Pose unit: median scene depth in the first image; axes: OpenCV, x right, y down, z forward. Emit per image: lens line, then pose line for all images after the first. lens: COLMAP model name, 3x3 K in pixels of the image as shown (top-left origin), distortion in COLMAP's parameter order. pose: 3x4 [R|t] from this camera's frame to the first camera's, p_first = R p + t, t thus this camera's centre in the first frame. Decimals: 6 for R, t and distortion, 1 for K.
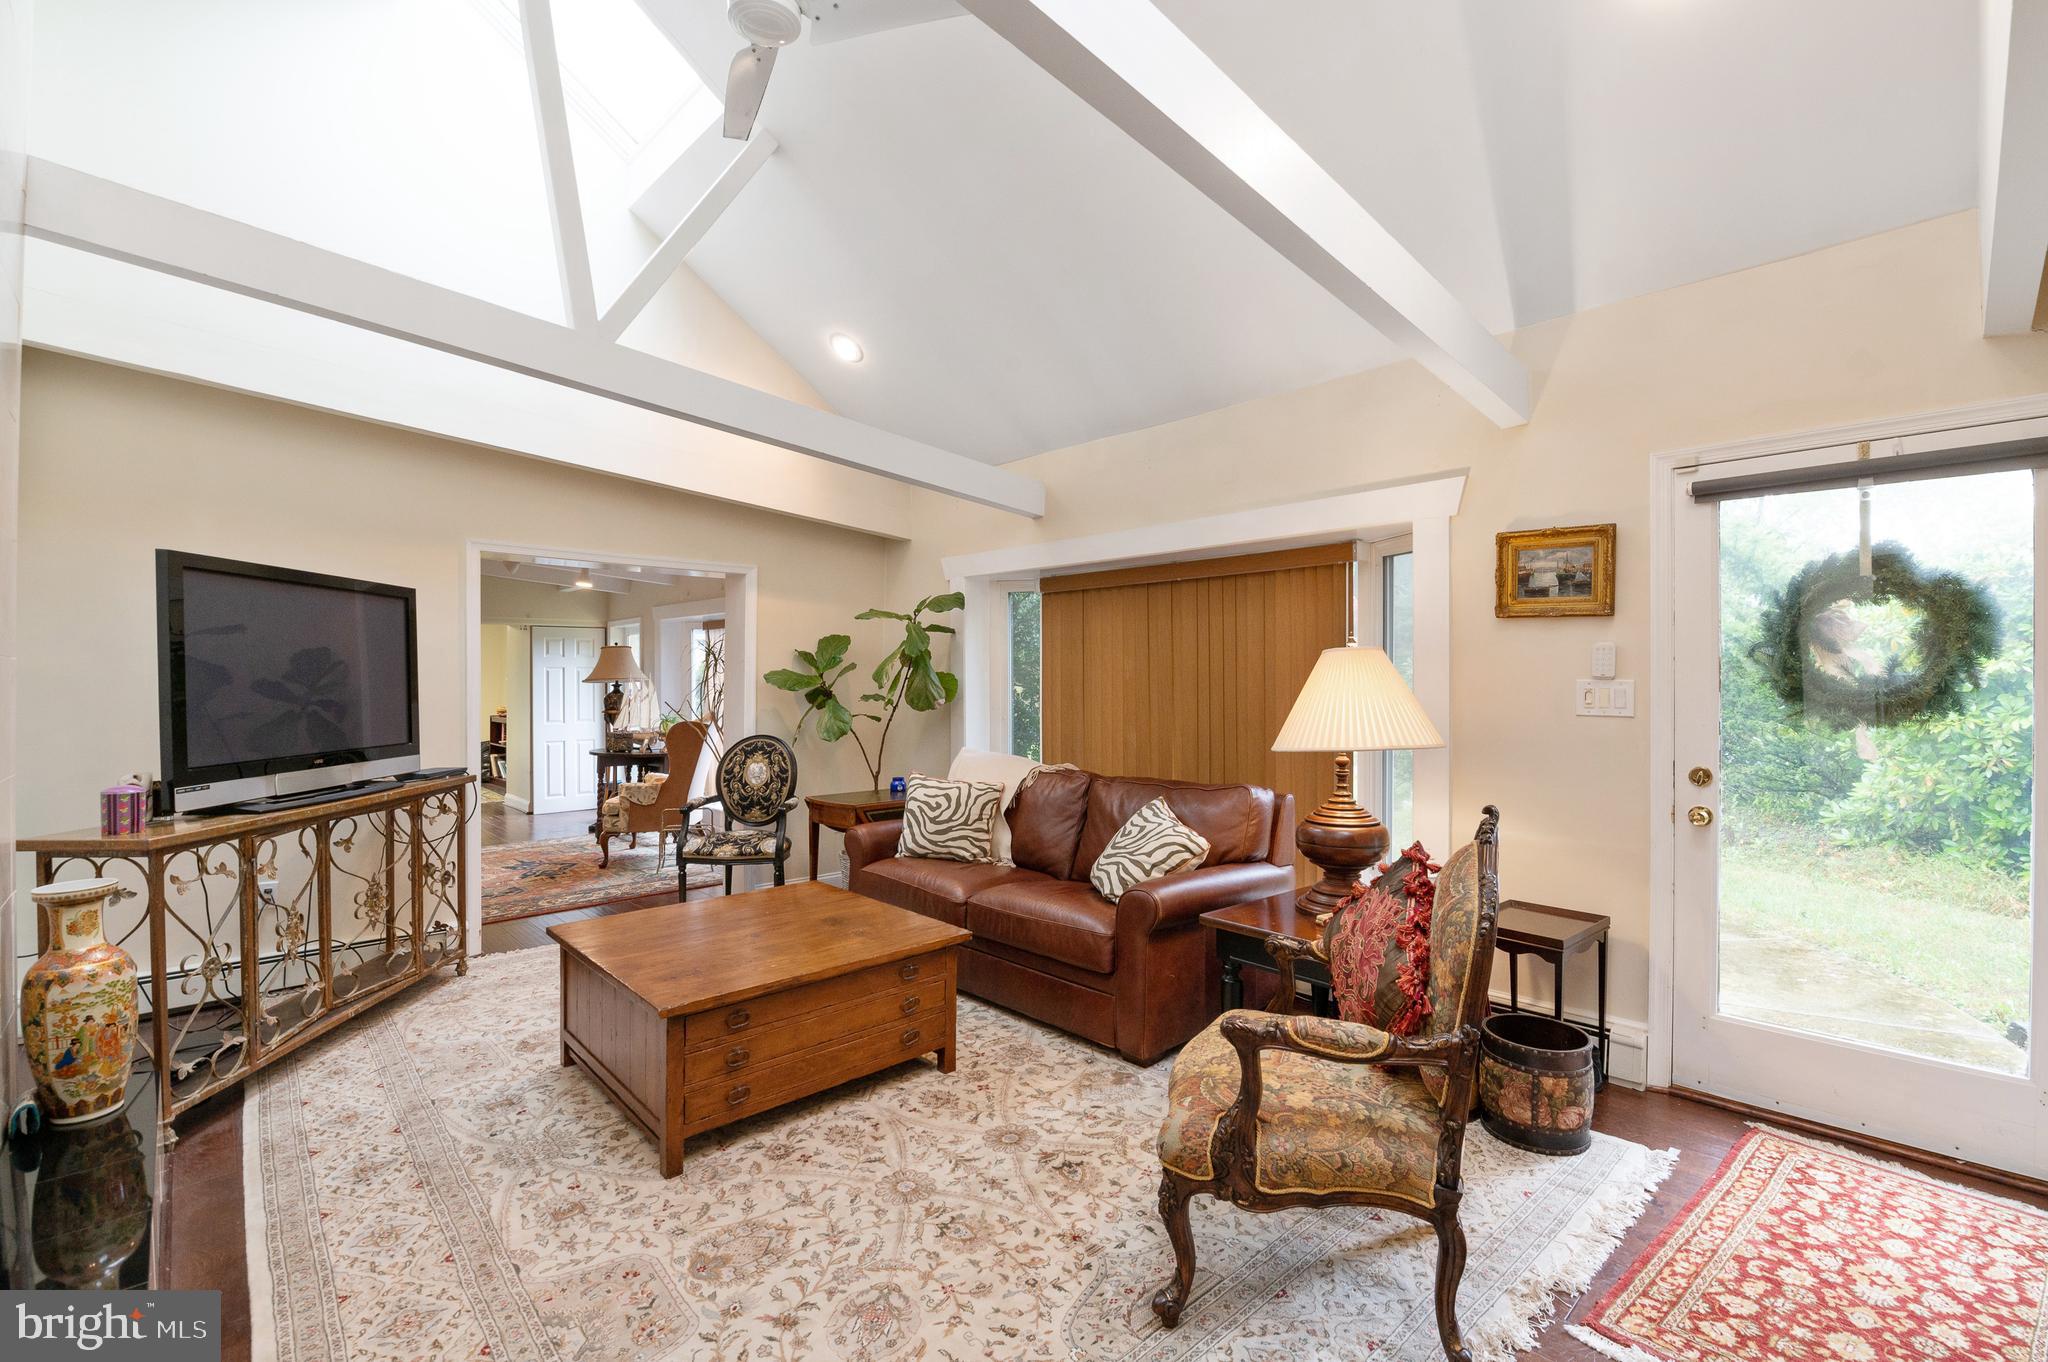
lens RADIAL K [[905.9, 0, 1021.0], [0, 905.9, 671.8], [0, 0, 1]] dist [-0.018441, -0.004115]
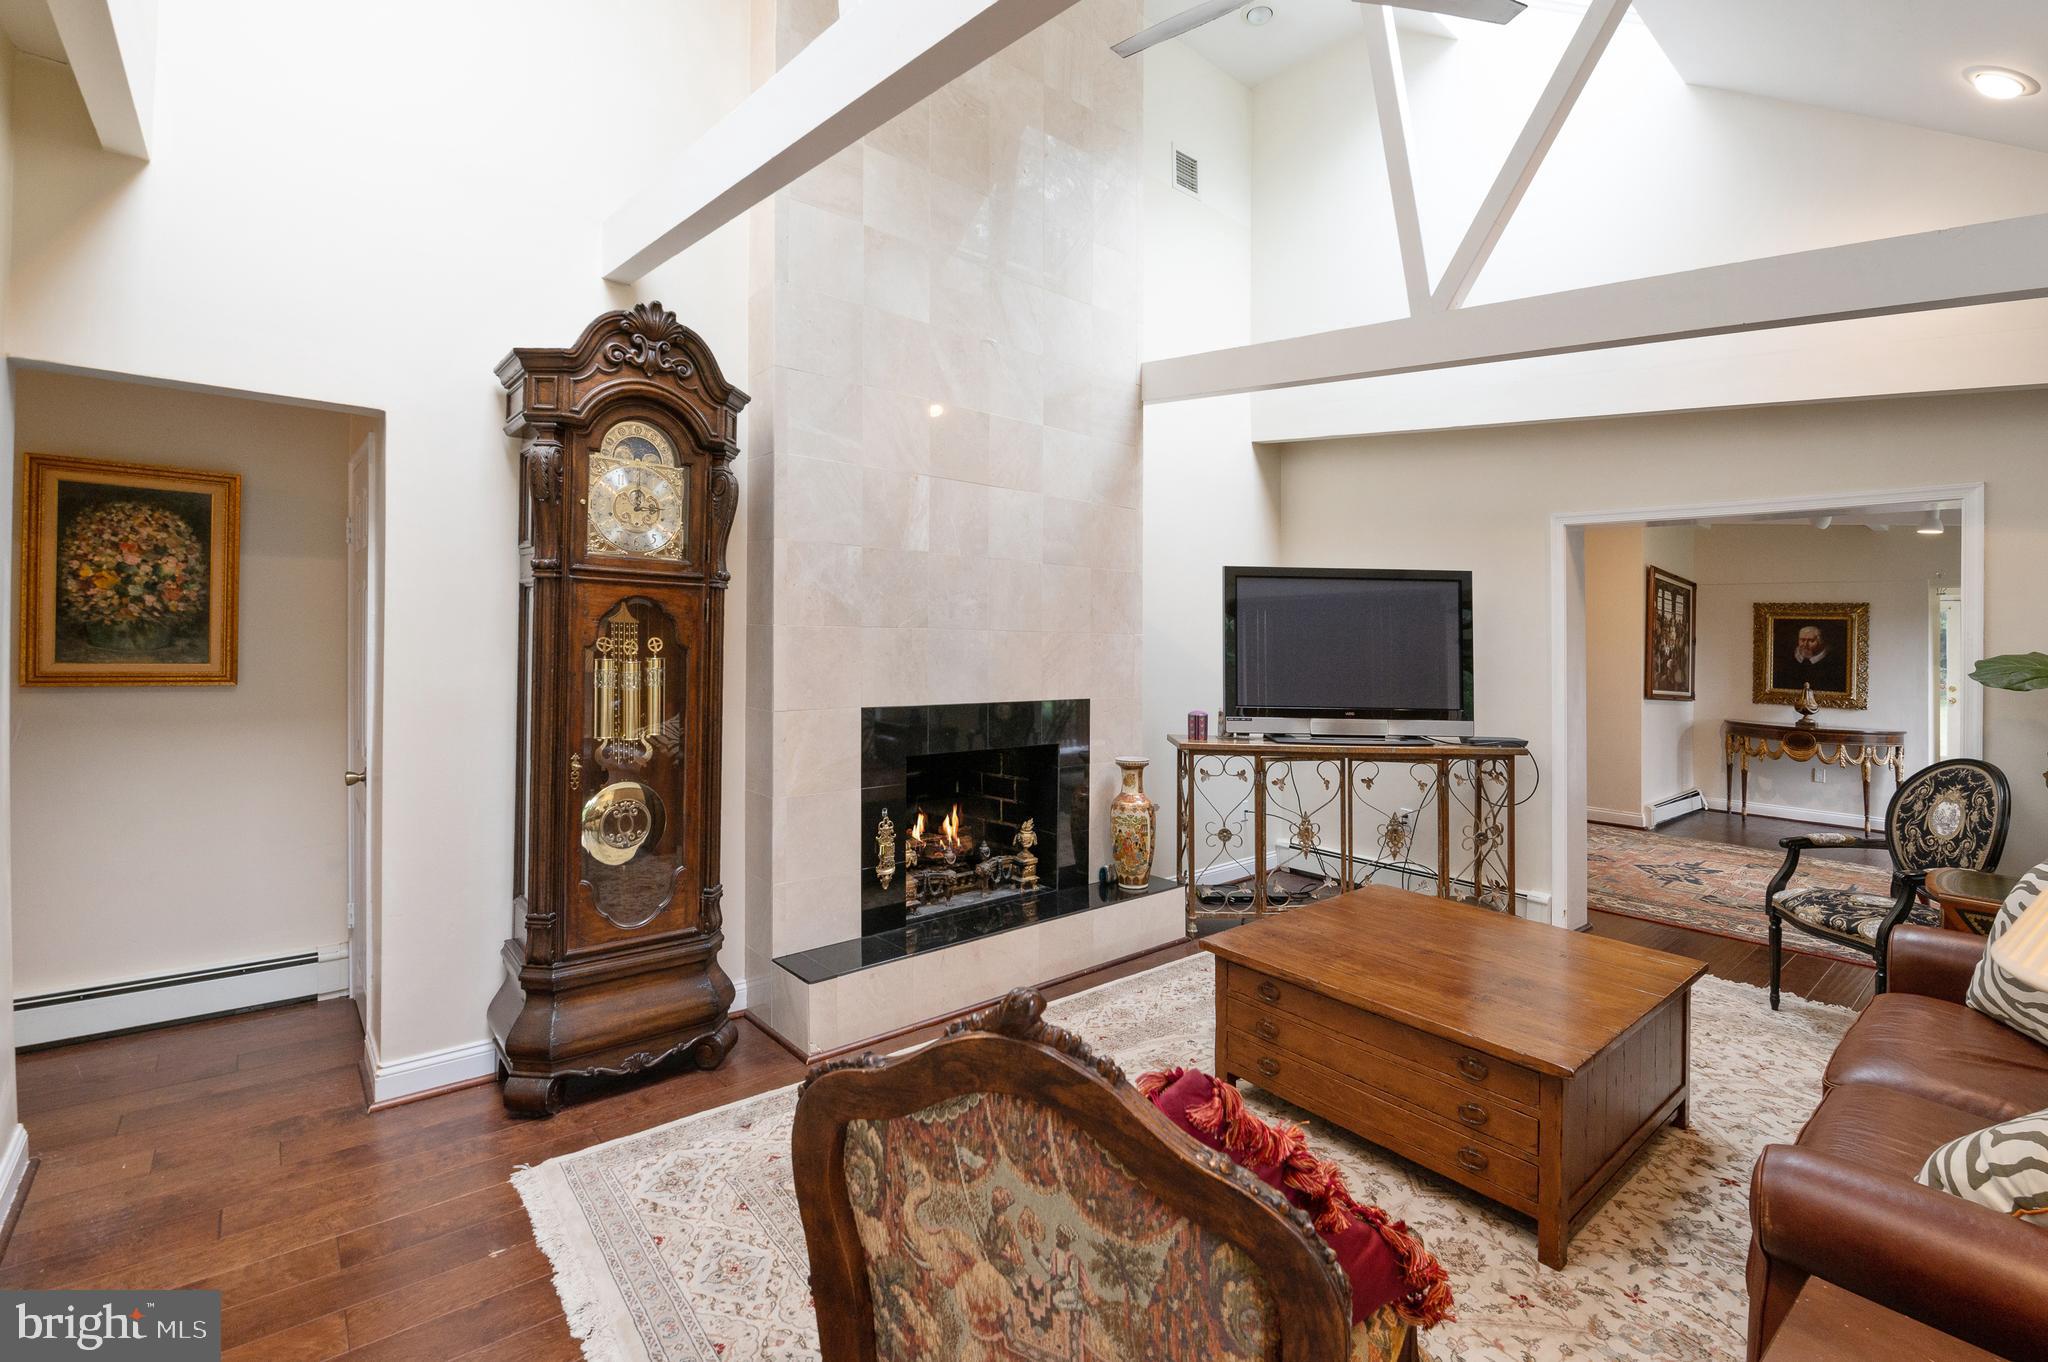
lens RADIAL K [[905.9, 0, 1002.2], [0, 905.9, 632.9], [0, 0, 1]] dist [-0.018441, -0.004115]
pose [[-0.088306, 0.000936, -0.996093, 0.480671], [-0.013871, 0.999901, 0.002169, -0.010973], [0.995997, 0.014009, -0.088284, 0.522871]]
